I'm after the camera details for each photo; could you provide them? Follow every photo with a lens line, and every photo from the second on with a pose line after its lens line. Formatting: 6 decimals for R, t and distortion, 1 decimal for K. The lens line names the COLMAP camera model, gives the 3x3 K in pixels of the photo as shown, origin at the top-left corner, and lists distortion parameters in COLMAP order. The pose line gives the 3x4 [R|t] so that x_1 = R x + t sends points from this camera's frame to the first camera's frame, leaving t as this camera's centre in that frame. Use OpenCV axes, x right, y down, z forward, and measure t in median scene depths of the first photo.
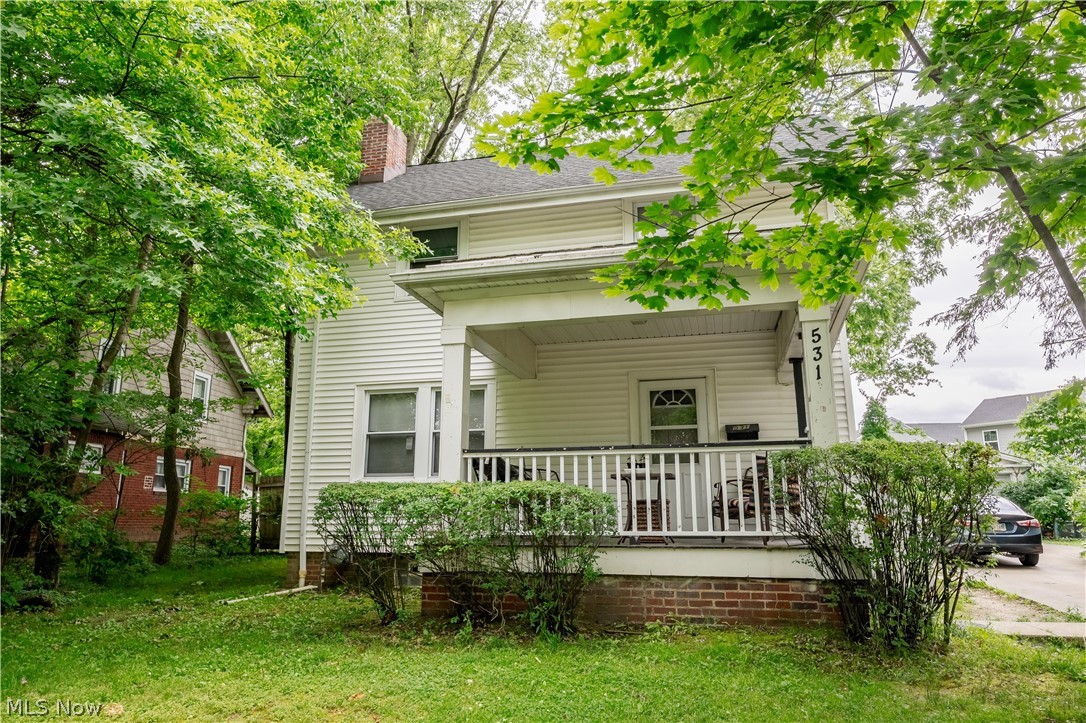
lens RADIAL K [[732.3, 0, 543.0], [0, 732.3, 361.5], [0, 0, 1]] dist [0.000139, -0.000876]
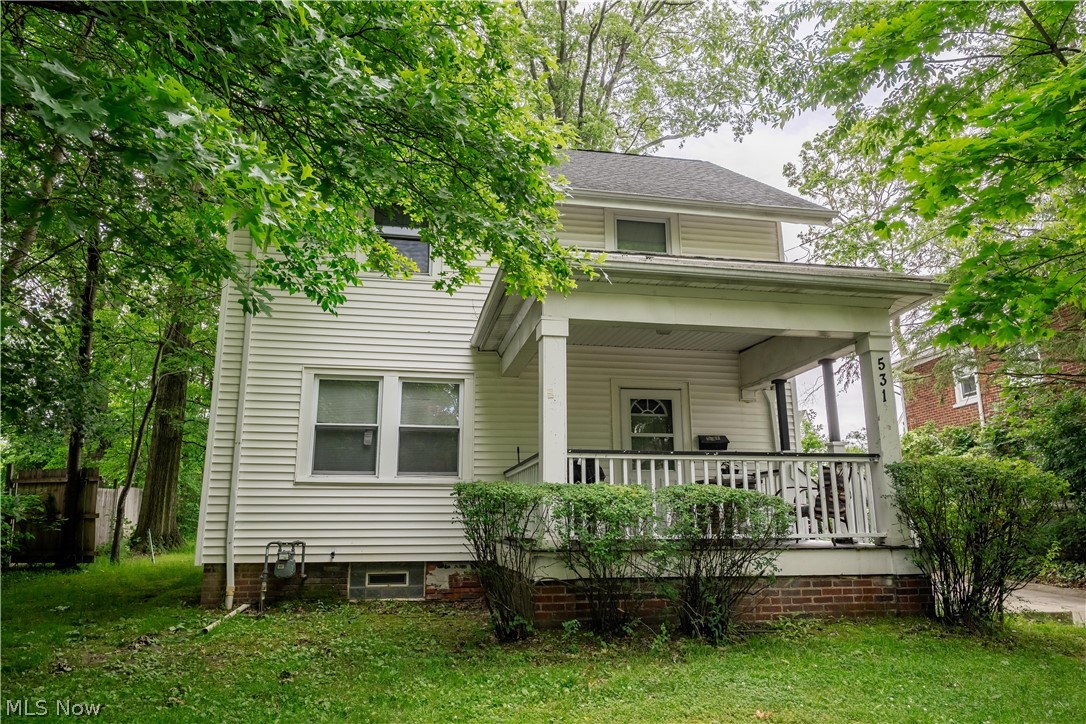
lens RADIAL K [[728.0, 0, 543.0], [0, 728.0, 362.0], [0, 0, 1]] dist [0.003072, 0.000615]
pose [[0.902980, 0.090806, 0.419978, -0.418050], [-0.088327, 0.995768, -0.025392, 0.026889], [-0.420506, -0.014167, 0.907179, 0.126302]]
